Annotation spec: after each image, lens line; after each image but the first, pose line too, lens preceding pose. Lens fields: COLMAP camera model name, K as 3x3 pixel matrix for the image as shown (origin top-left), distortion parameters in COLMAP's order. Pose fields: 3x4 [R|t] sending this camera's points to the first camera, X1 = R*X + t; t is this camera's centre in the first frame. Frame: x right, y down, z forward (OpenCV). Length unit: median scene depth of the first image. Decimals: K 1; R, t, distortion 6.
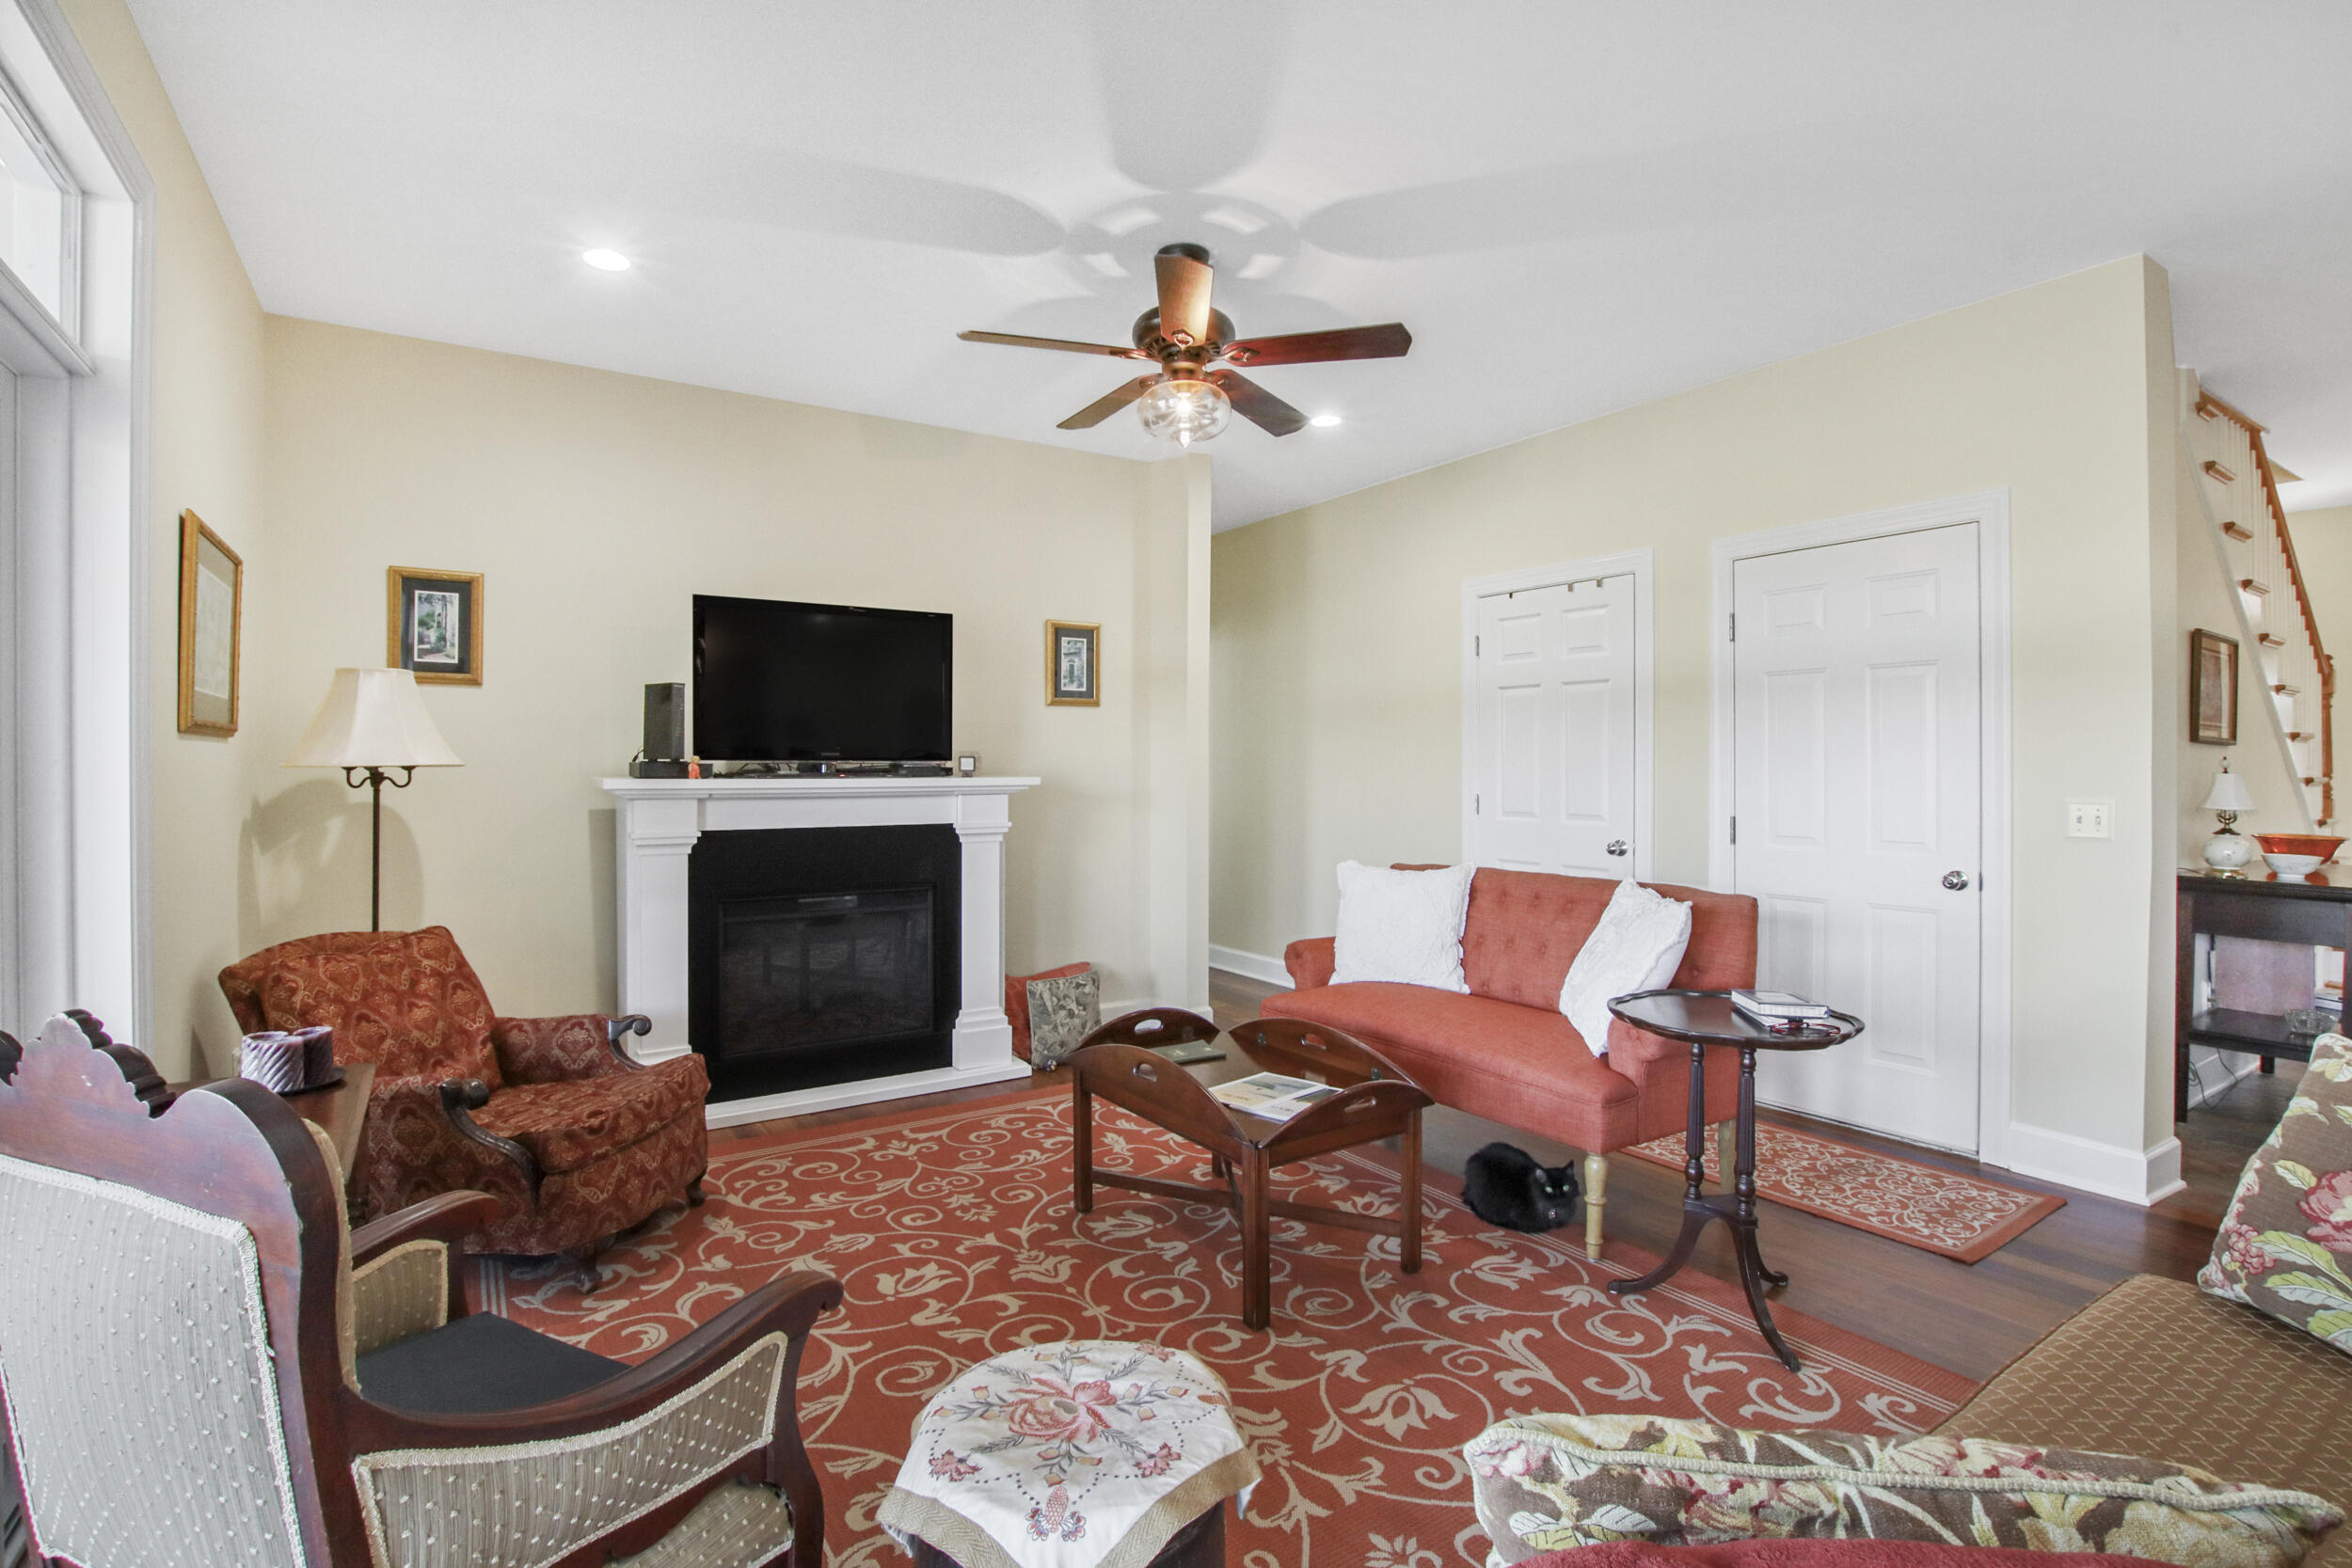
lens RADIAL K [[1089.8, 0, 1171.5], [0, 1089.8, 778.5], [0, 0, 1]] dist [-0.029257, 0.000749]
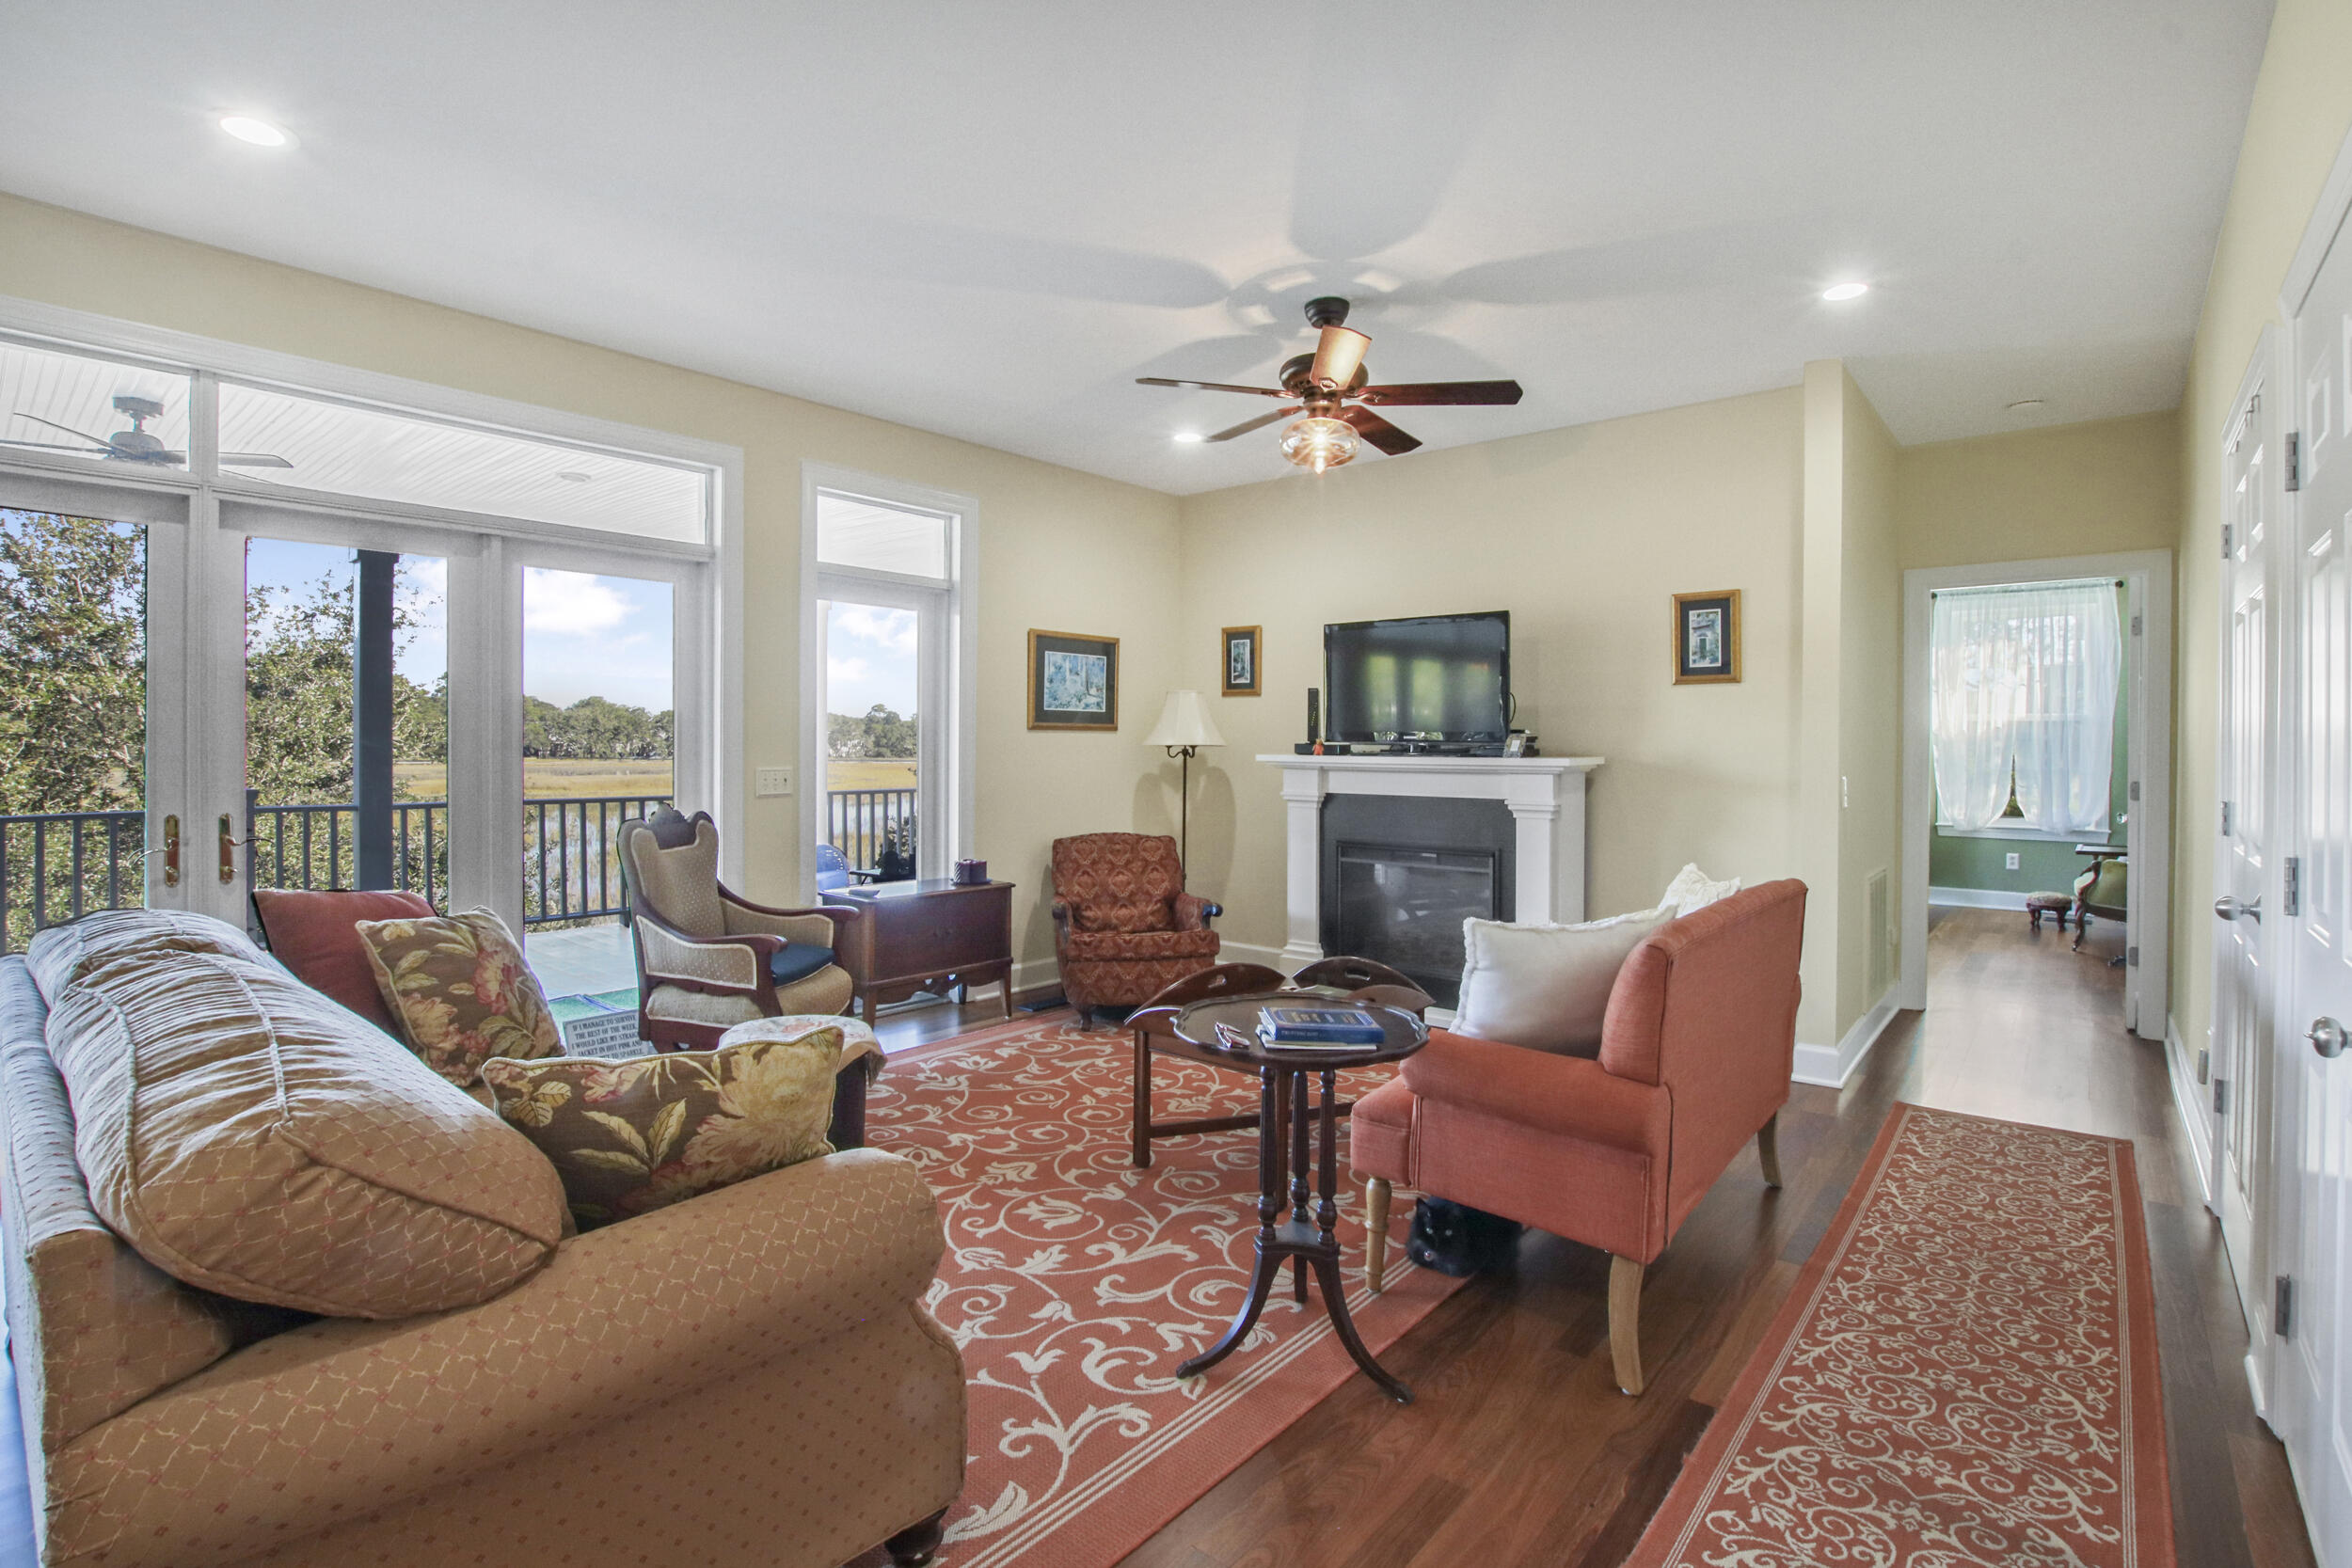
lens RADIAL K [[1089.8, 0, 1175.0], [0, 1089.8, 760.8], [0, 0, 1]] dist [-0.029257, 0.000749]
pose [[0.285697, 0.014209, -0.958215, 1.135369], [-0.018578, 0.999784, 0.009287, -0.003153], [0.958140, 0.015149, 0.285899, 0.540609]]
